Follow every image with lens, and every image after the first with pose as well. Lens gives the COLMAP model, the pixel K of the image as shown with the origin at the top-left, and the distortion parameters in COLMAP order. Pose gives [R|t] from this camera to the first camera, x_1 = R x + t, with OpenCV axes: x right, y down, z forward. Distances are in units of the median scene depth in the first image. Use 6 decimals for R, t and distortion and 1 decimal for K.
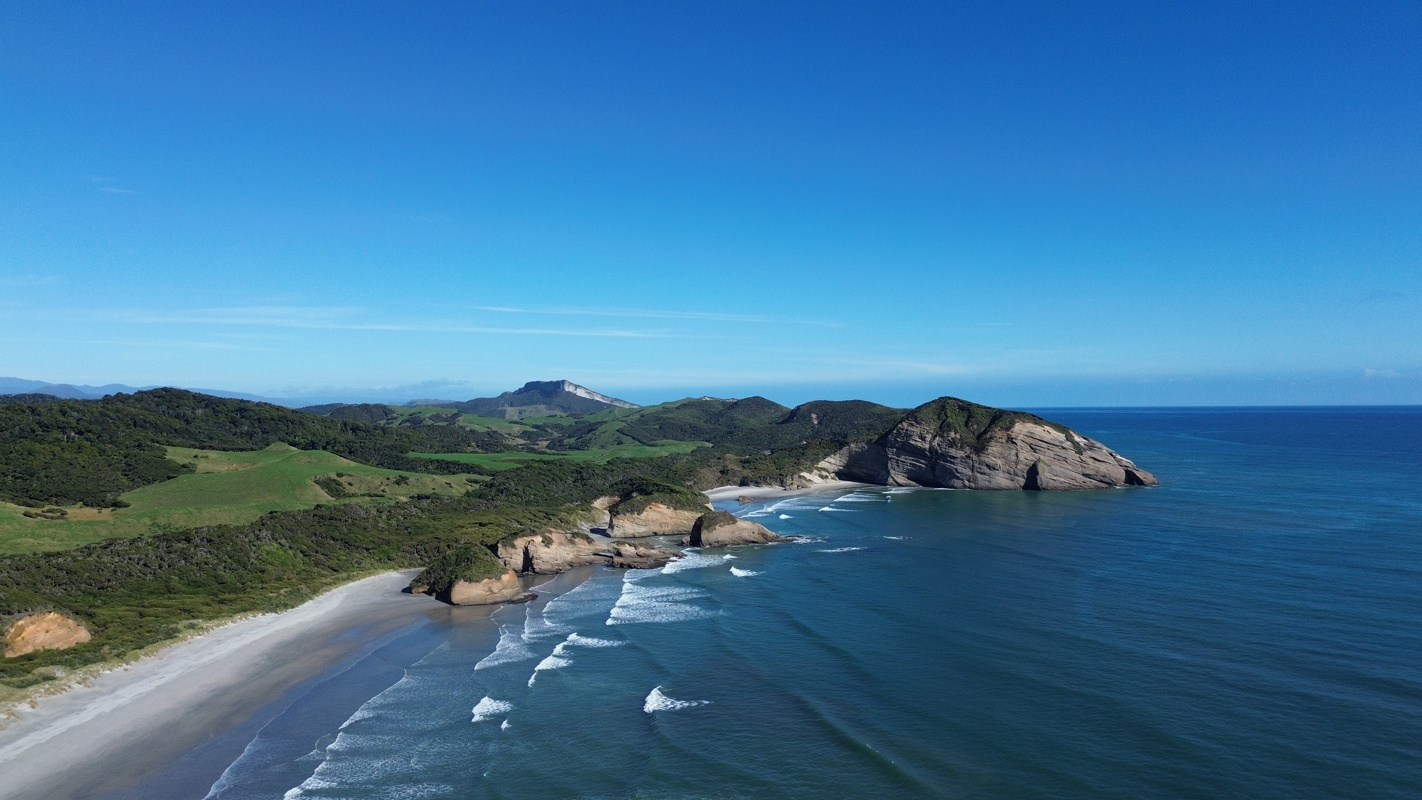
lens RADIAL K [[975.0, 0, 707.8], [0, 975.0, 394.4], [0, 0, 1]] dist [0.063023, -0.052001]
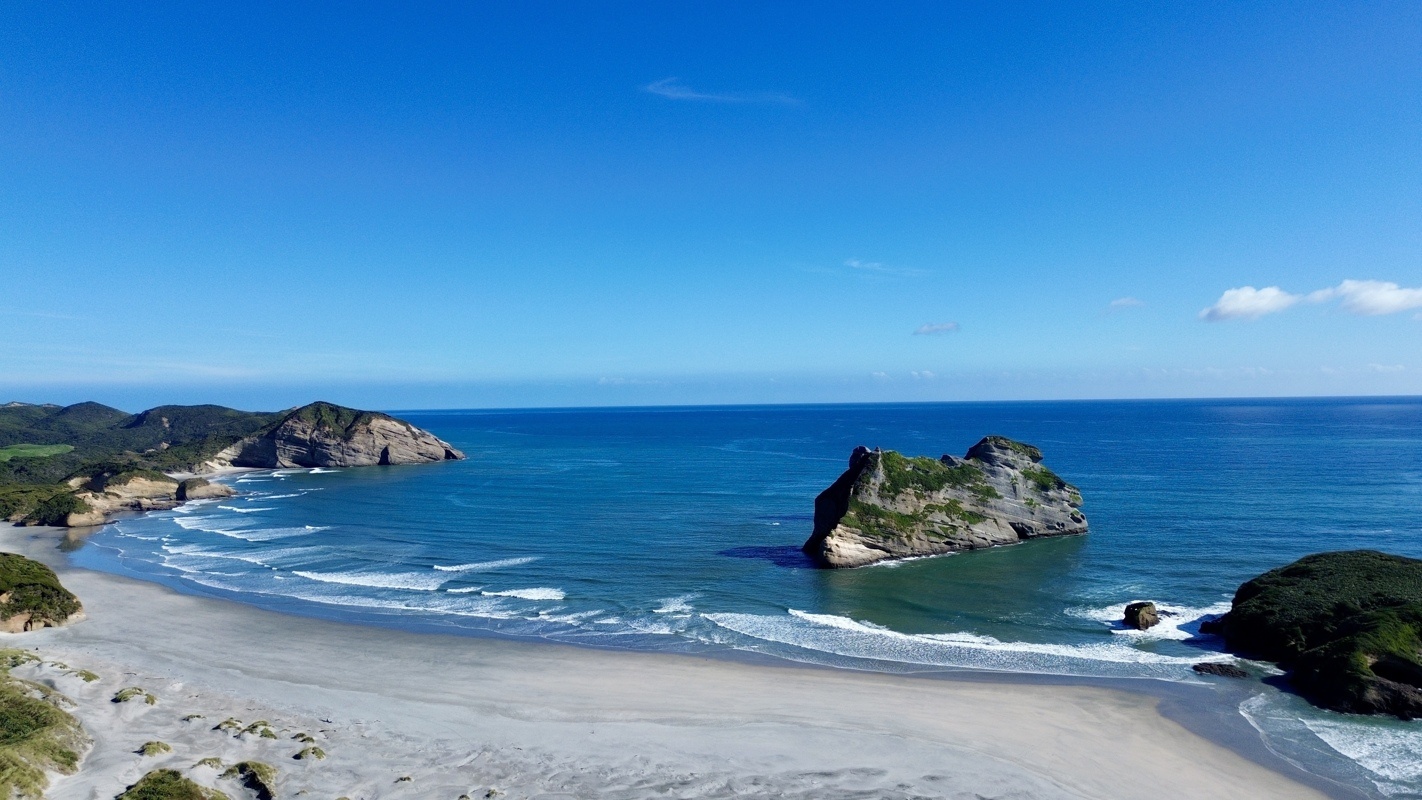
lens RADIAL K [[975.0, 0, 707.8], [0, 975.0, 394.4], [0, 0, 1]] dist [0.063023, -0.052001]
pose [[0.786269, -0.002494, 0.617879, -0.184715], [0.004084, 0.999991, -0.001161, -0.003675], [-0.617870, 0.003437, 0.786272, -0.424691]]
